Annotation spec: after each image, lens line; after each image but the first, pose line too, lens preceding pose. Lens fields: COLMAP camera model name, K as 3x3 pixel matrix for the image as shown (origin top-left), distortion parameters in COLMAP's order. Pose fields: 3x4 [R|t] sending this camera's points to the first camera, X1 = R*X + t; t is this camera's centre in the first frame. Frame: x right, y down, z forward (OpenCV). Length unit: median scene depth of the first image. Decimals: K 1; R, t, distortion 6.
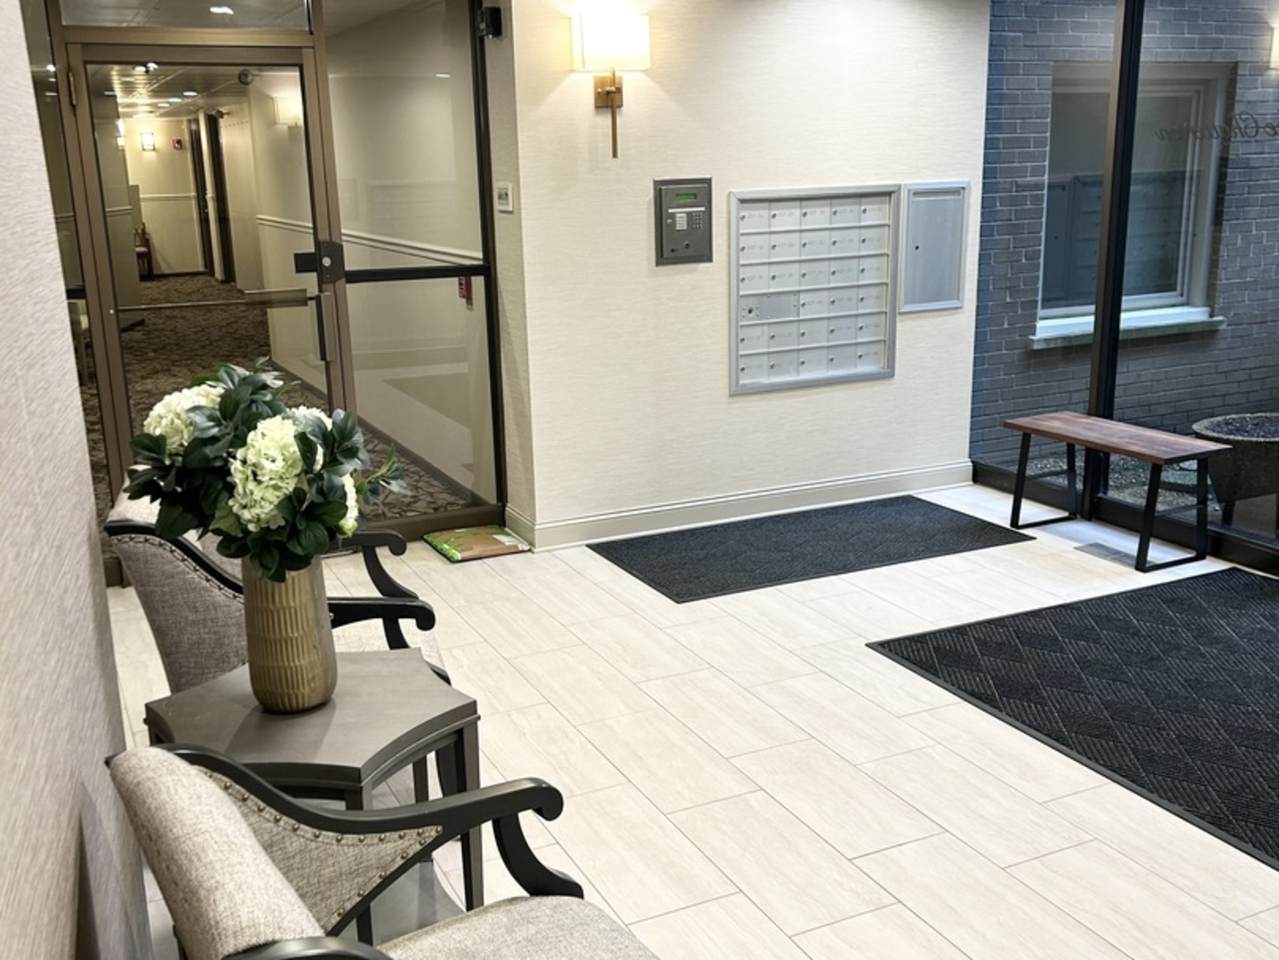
lens RADIAL K [[1302.5, 0, 637.0], [0, 1302.5, 483.1], [0, 0, 1]] dist [0.096373, 0.000000]
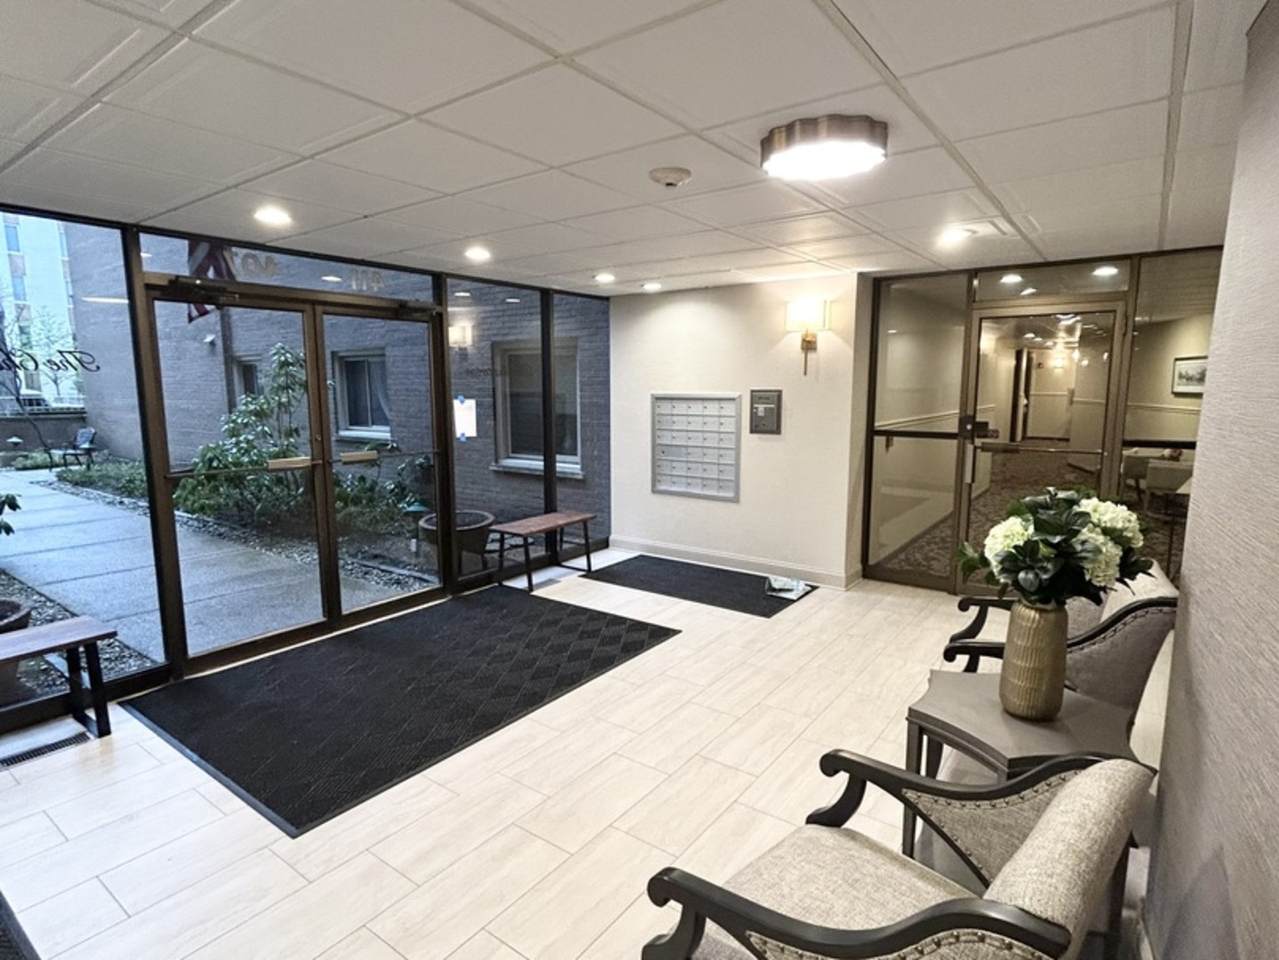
lens RADIAL K [[685.0, 0, 639.7], [0, 685.0, 478.7], [0, 0, 1]] dist [0.002880, 0.000500]
pose [[0.485628, 0.157071, -0.859939, 0.723106], [-0.223122, 0.973413, 0.051795, -0.102065], [0.845211, 0.166718, 0.507762, 0.315574]]
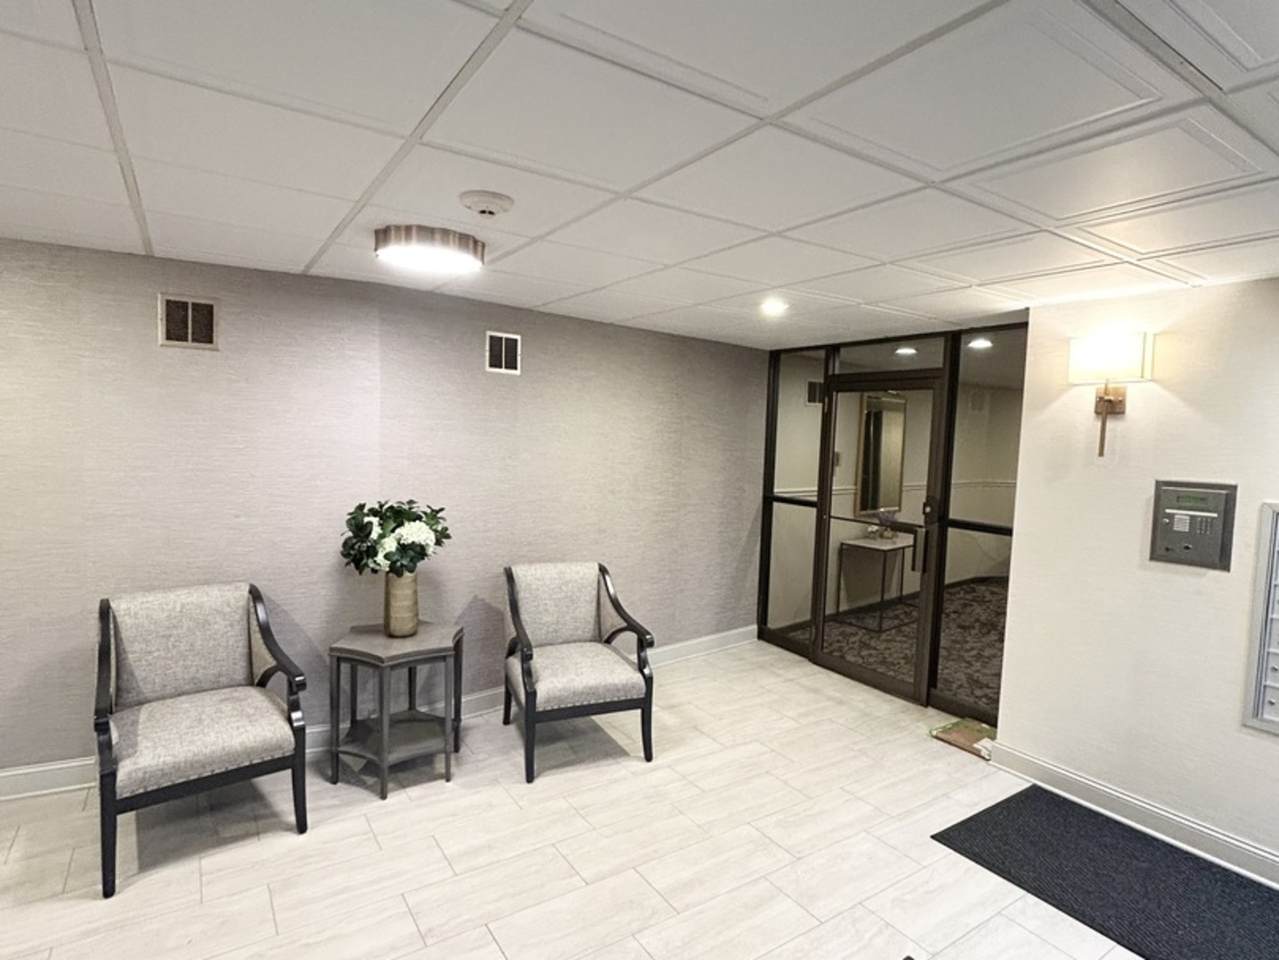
lens RADIAL K [[685.0, 0, 637.5], [0, 685.0, 473.4], [0, 0, 1]] dist [0.002880, 0.000500]
pose [[0.145538, 0.086596, -0.985555, 0.493772], [-0.285521, 0.957453, 0.041964, -0.142705], [0.947257, 0.275290, 0.164071, 0.521846]]
